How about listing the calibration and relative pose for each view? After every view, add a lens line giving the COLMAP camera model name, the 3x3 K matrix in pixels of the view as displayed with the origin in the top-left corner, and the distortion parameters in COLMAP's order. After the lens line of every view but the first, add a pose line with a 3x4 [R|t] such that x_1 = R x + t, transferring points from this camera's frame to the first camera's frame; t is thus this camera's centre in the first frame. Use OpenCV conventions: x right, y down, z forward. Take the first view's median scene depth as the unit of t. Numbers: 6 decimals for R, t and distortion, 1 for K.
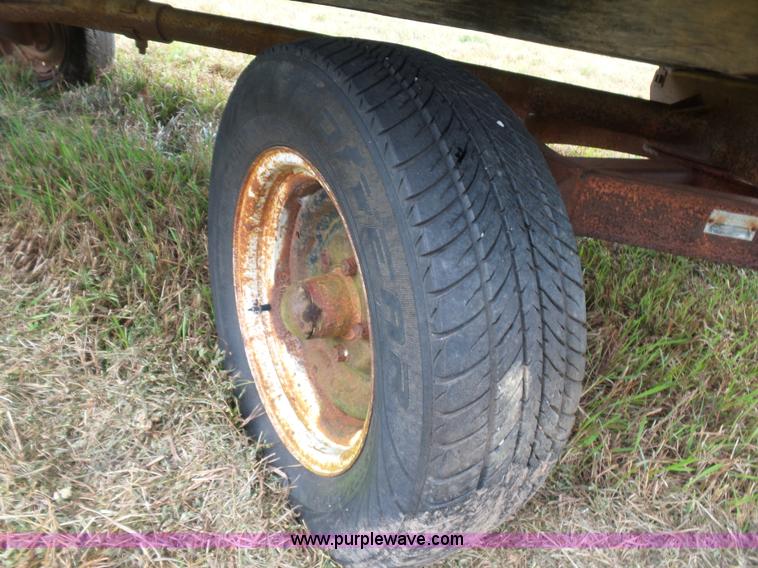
lens RADIAL K [[532.5, 0, 381.2], [0, 532.5, 287.3], [0, 0, 1]] dist [-0.002141, 0.001391]
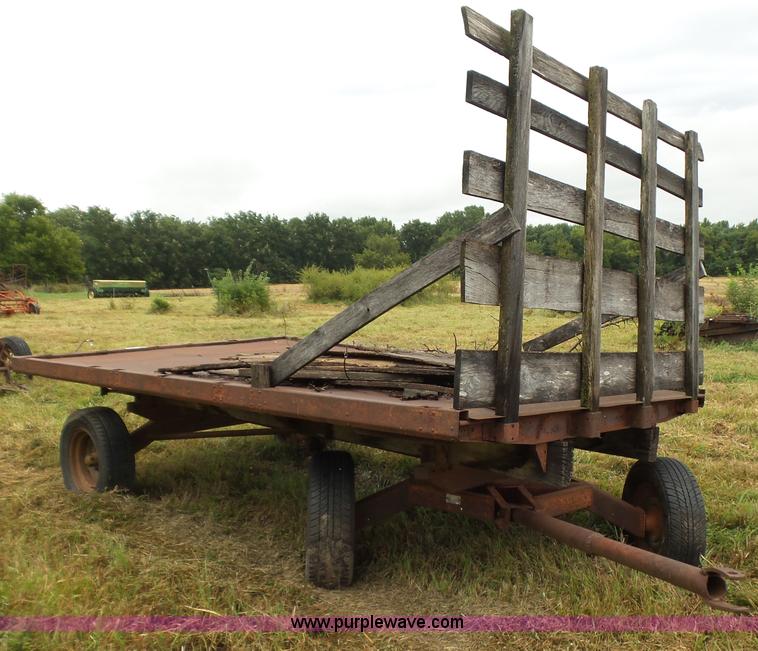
lens RADIAL K [[726.6, 0, 385.7], [0, 726.6, 327.7], [0, 0, 1]] dist [0.040321, 0.000000]
pose [[0.882726, -0.114897, -0.455625, 2.284544], [-0.116527, 0.885829, -0.449142, 0.903443], [0.455211, 0.449562, 0.768555, -2.723745]]
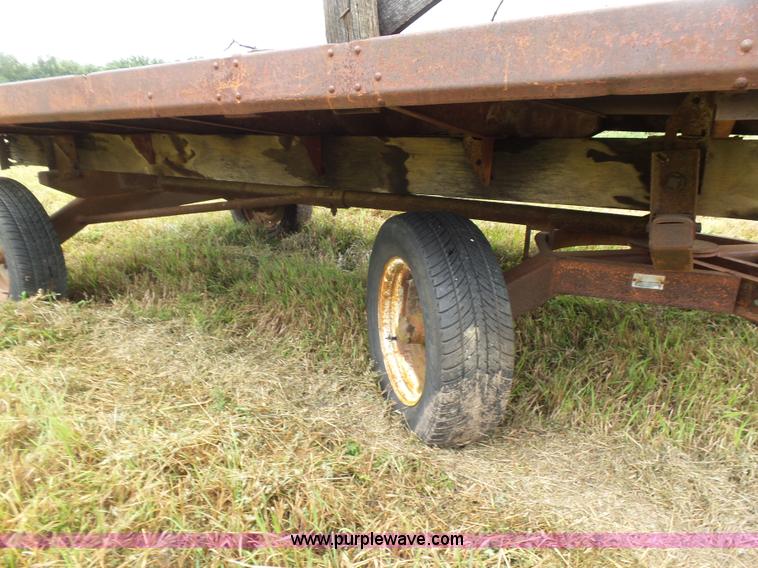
lens RADIAL K [[532.5, 0, 375.5], [0, 532.5, 290.1], [0, 0, 1]] dist [-0.002141, 0.001391]
pose [[0.952465, -0.056810, -0.299305, 0.325390], [-0.008254, 0.977286, -0.211762, 0.291580], [0.304537, 0.204166, 0.930362, -0.908561]]
